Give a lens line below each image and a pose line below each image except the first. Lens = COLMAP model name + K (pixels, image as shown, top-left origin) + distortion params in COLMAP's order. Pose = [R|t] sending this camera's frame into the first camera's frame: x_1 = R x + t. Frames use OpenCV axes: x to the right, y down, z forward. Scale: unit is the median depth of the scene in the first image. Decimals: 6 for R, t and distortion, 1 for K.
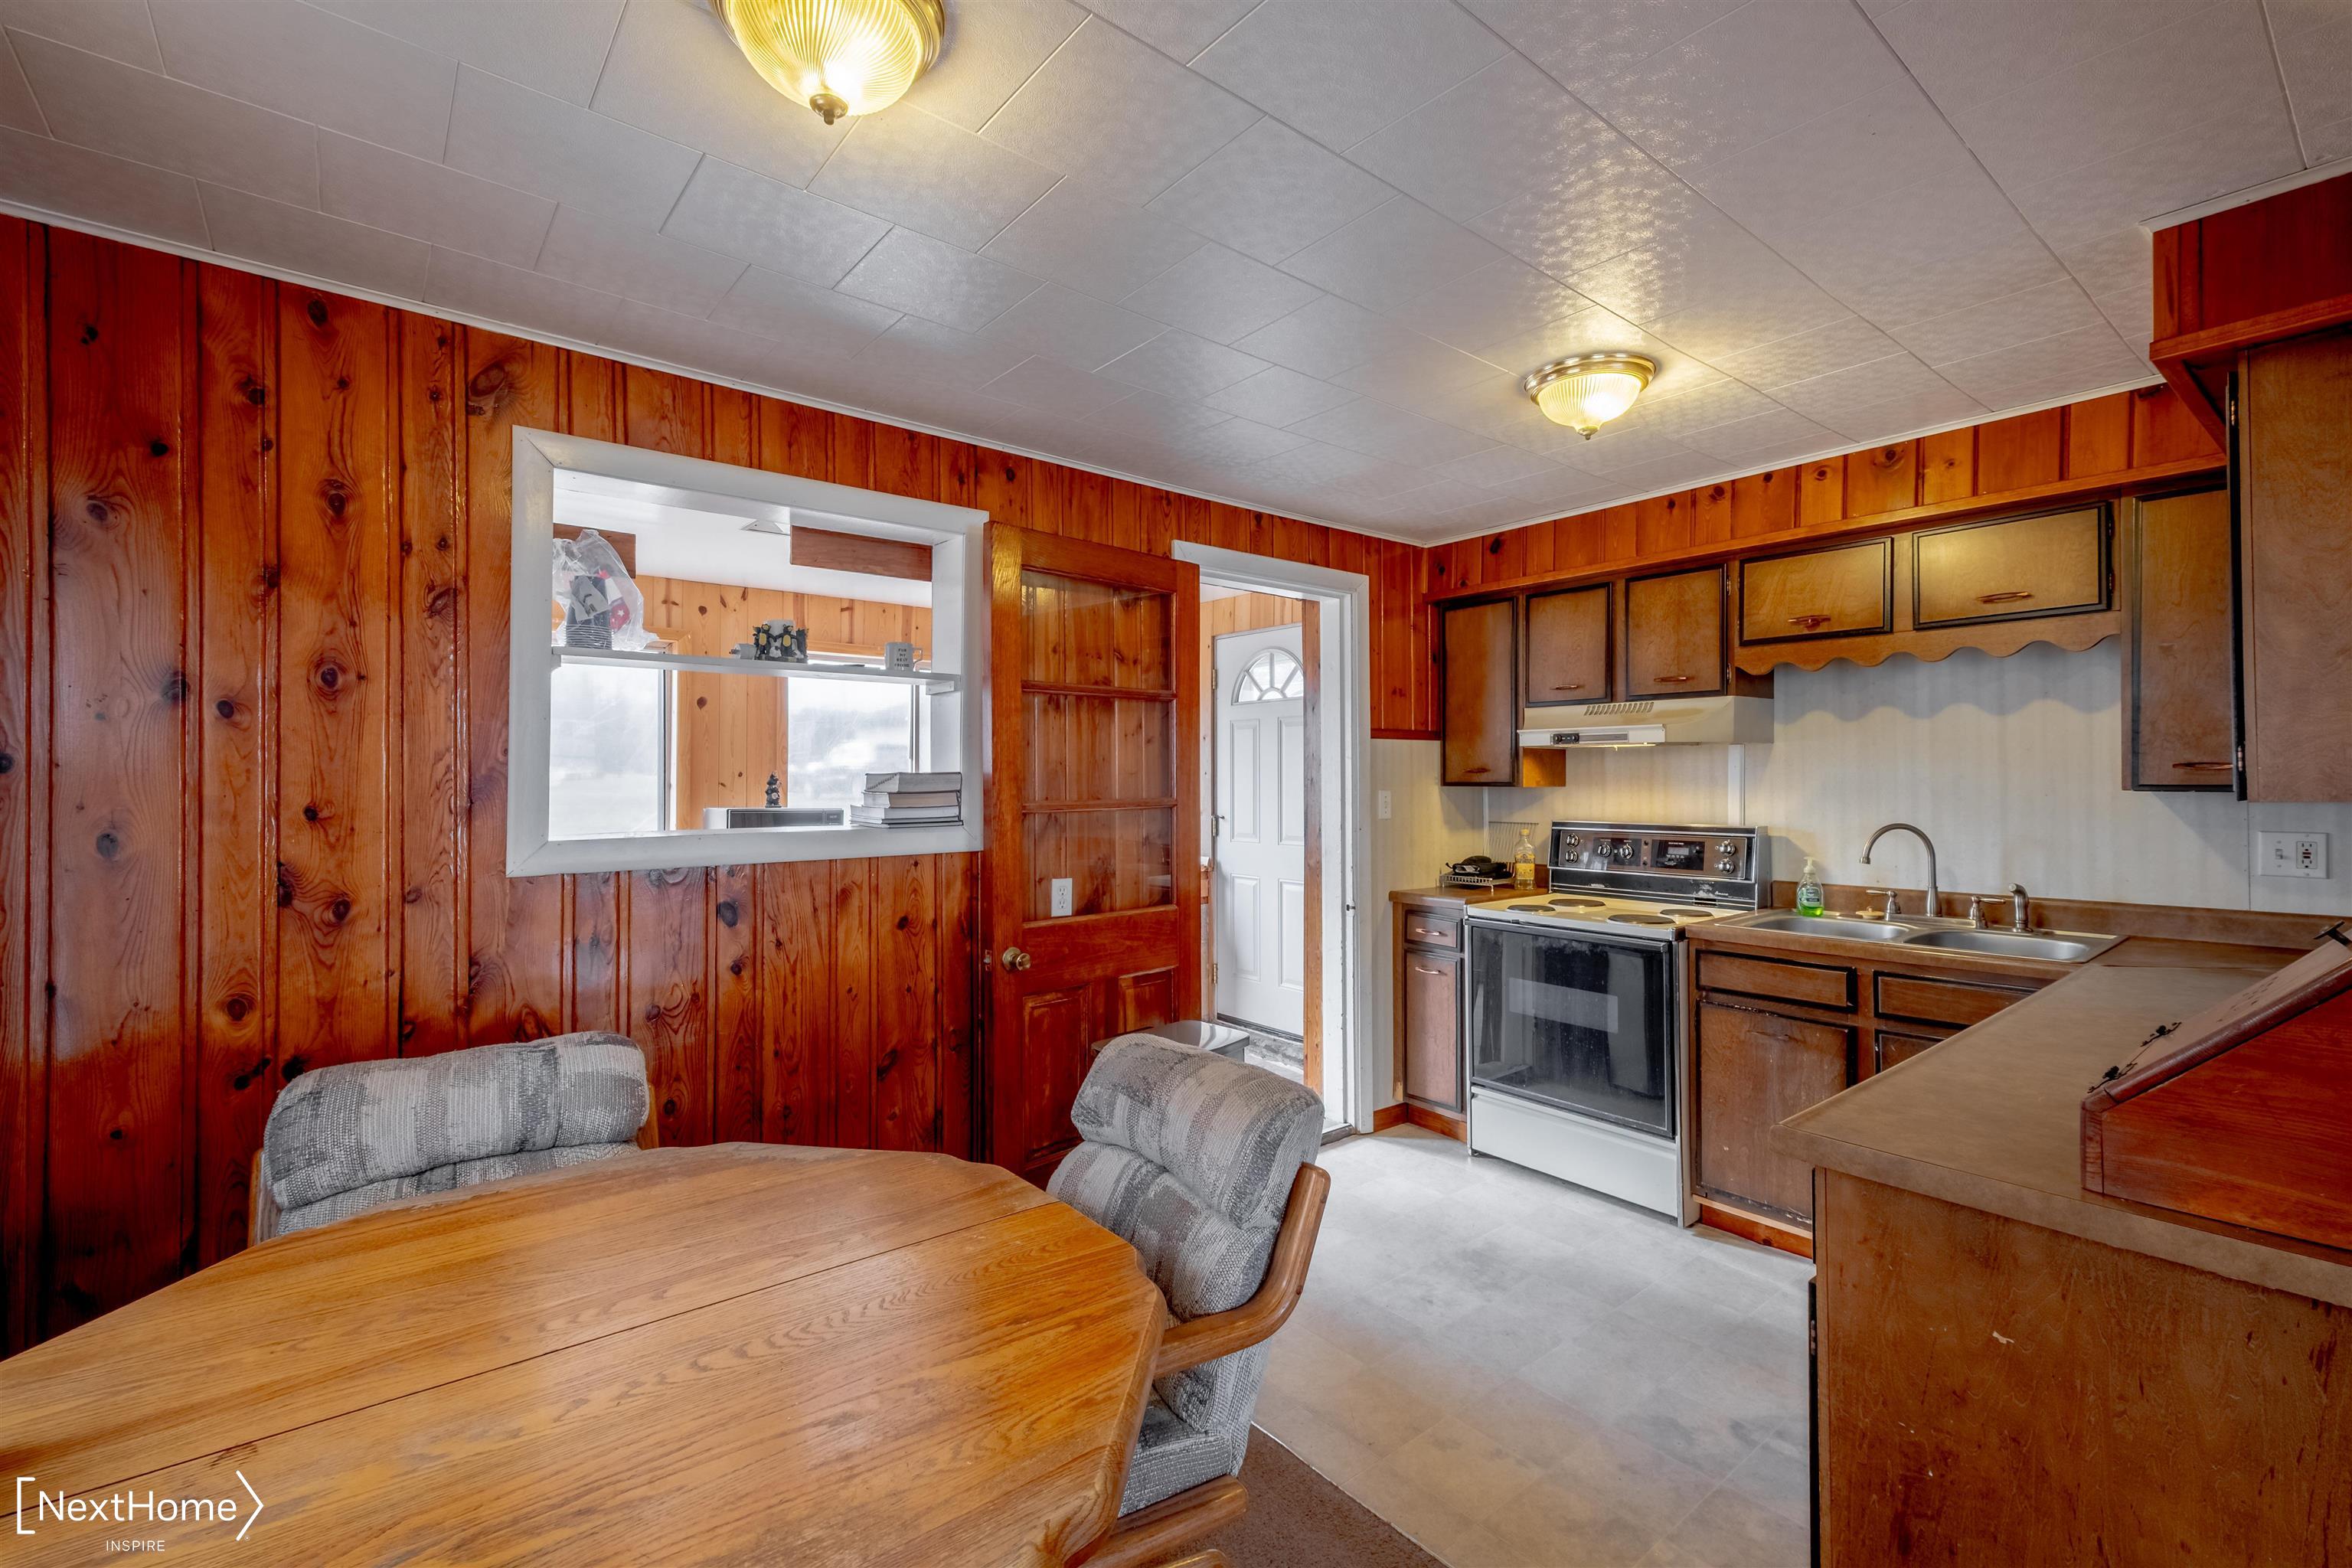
lens RADIAL K [[1020.5, 0, 1173.5], [0, 1020.5, 770.1], [0, 0, 1]] dist [0.013799, -0.000545]
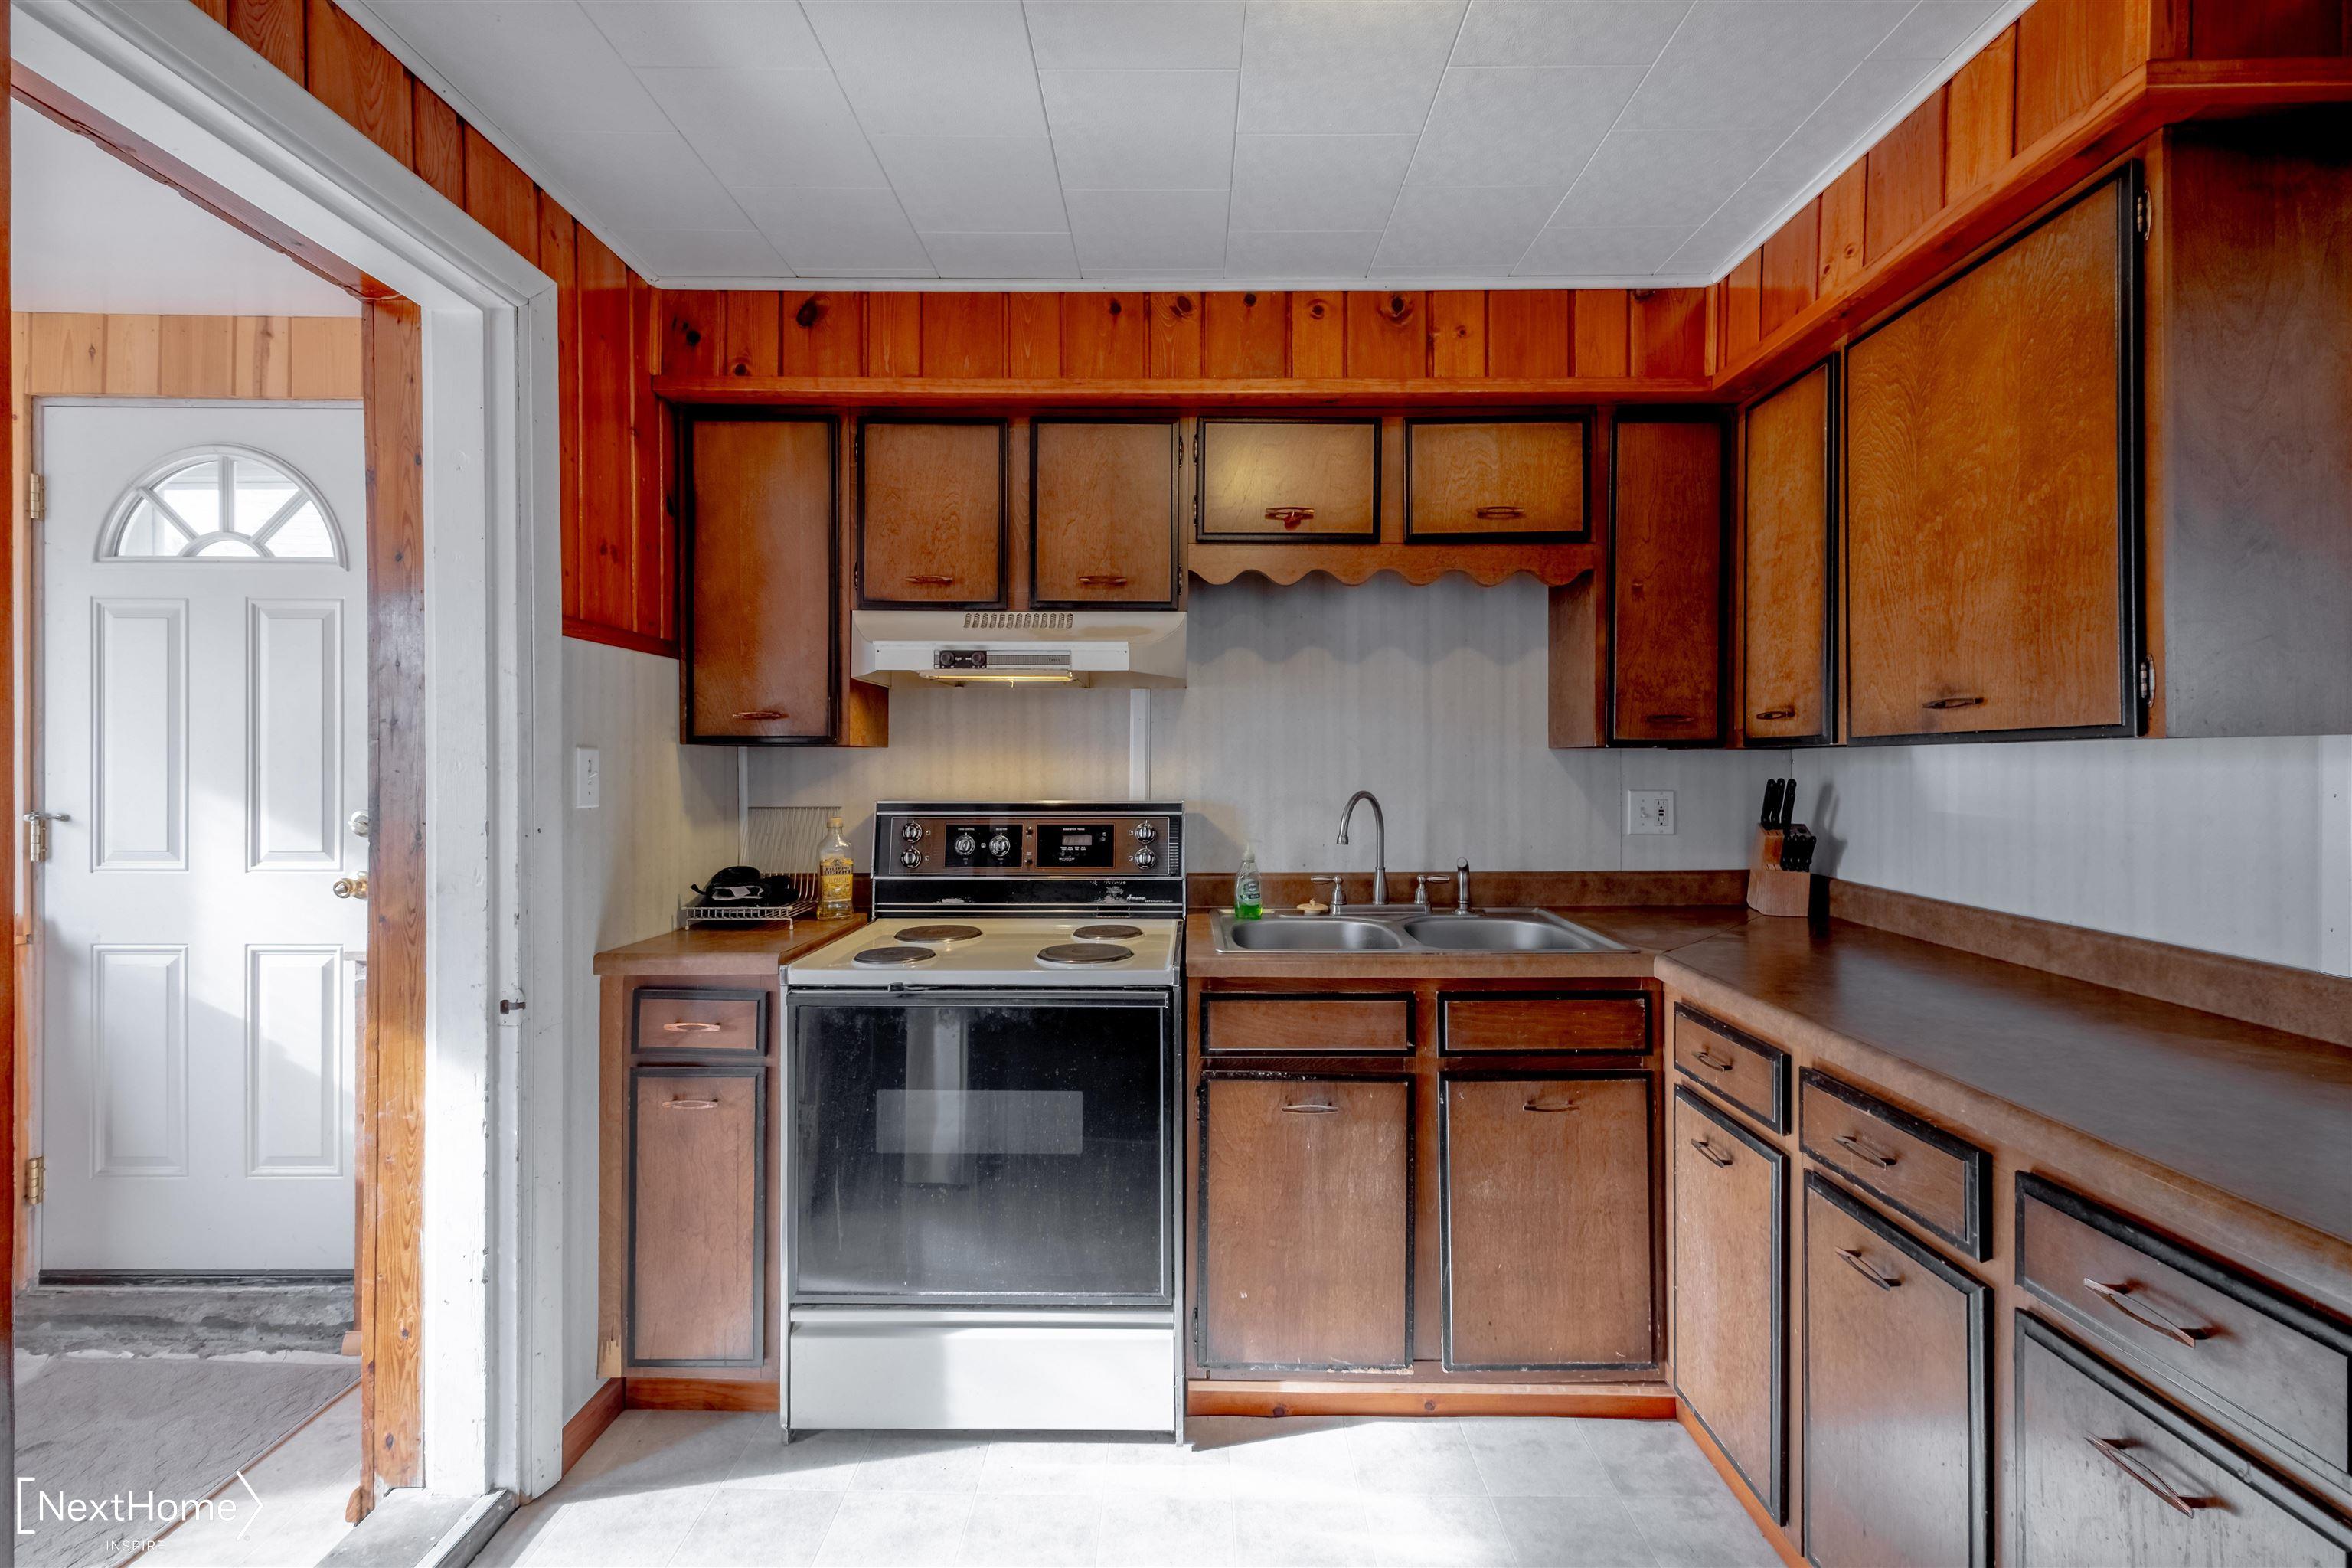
lens RADIAL K [[1020.5, 0, 1173.5], [0, 1020.5, 770.1], [0, 0, 1]] dist [0.013799, -0.000545]
pose [[0.630549, 0.000650, 0.776150, 0.005793], [-0.009591, 0.999930, 0.006954, 0.026653], [-0.776091, -0.011829, 0.630511, 0.519948]]
